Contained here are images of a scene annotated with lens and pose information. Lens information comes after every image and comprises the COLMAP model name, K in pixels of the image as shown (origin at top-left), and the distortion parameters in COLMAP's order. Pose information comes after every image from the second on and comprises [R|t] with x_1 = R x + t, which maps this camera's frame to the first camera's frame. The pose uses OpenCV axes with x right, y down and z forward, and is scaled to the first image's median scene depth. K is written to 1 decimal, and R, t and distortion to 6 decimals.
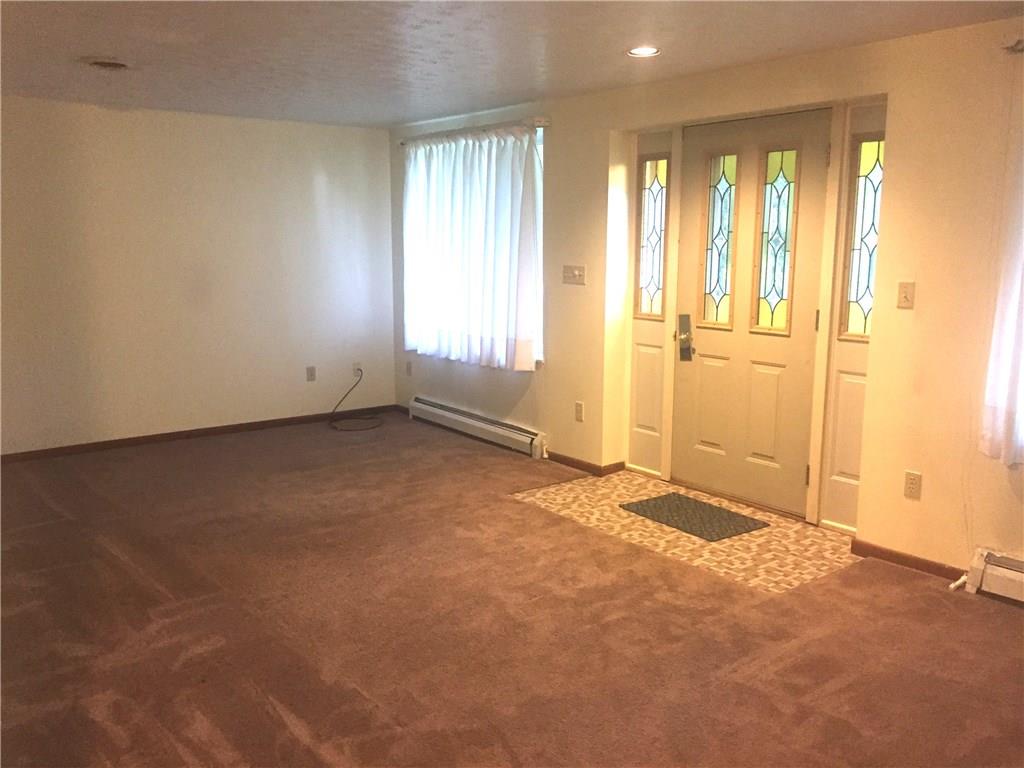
lens RADIAL K [[852.5, 0, 512.0], [0, 852.5, 384.0], [0, 0, 1]] dist [-0.000549, -0.011997]
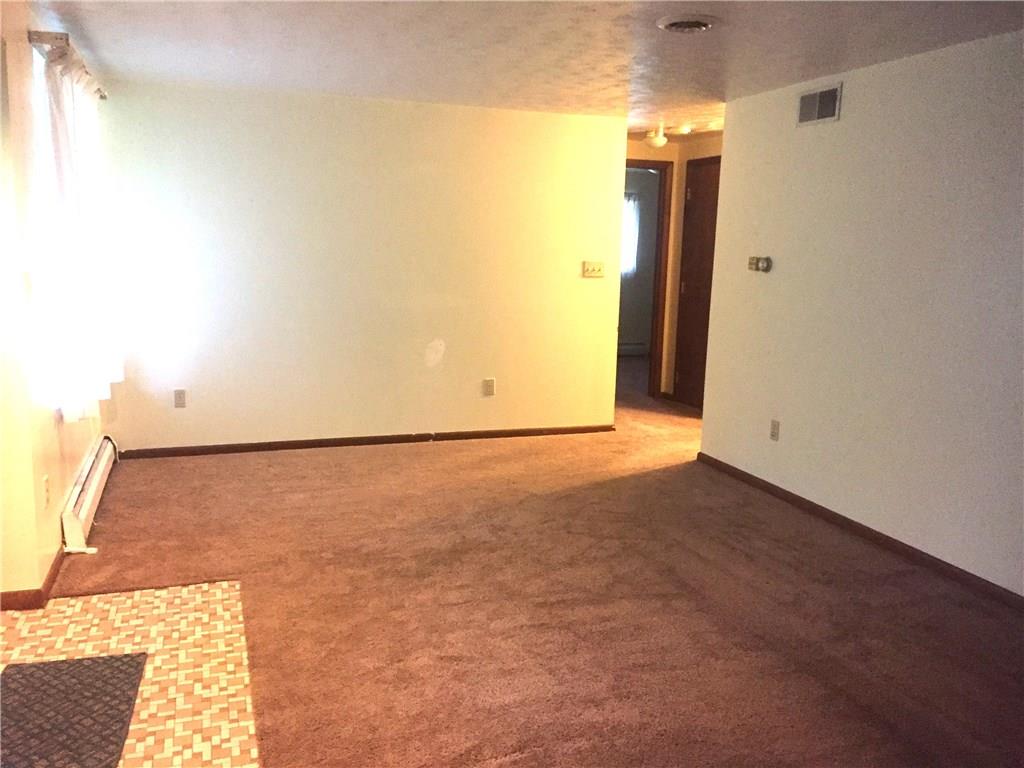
lens RADIAL K [[852.5, 0, 512.0], [0, 852.5, 384.0], [0, 0, 1]] dist [-0.000549, -0.011997]
pose [[-0.945403, -0.082343, 0.315329, -0.265099], [0.023425, 0.947883, 0.317756, -0.253107], [-0.325060, 0.307794, -0.894203, 1.506968]]
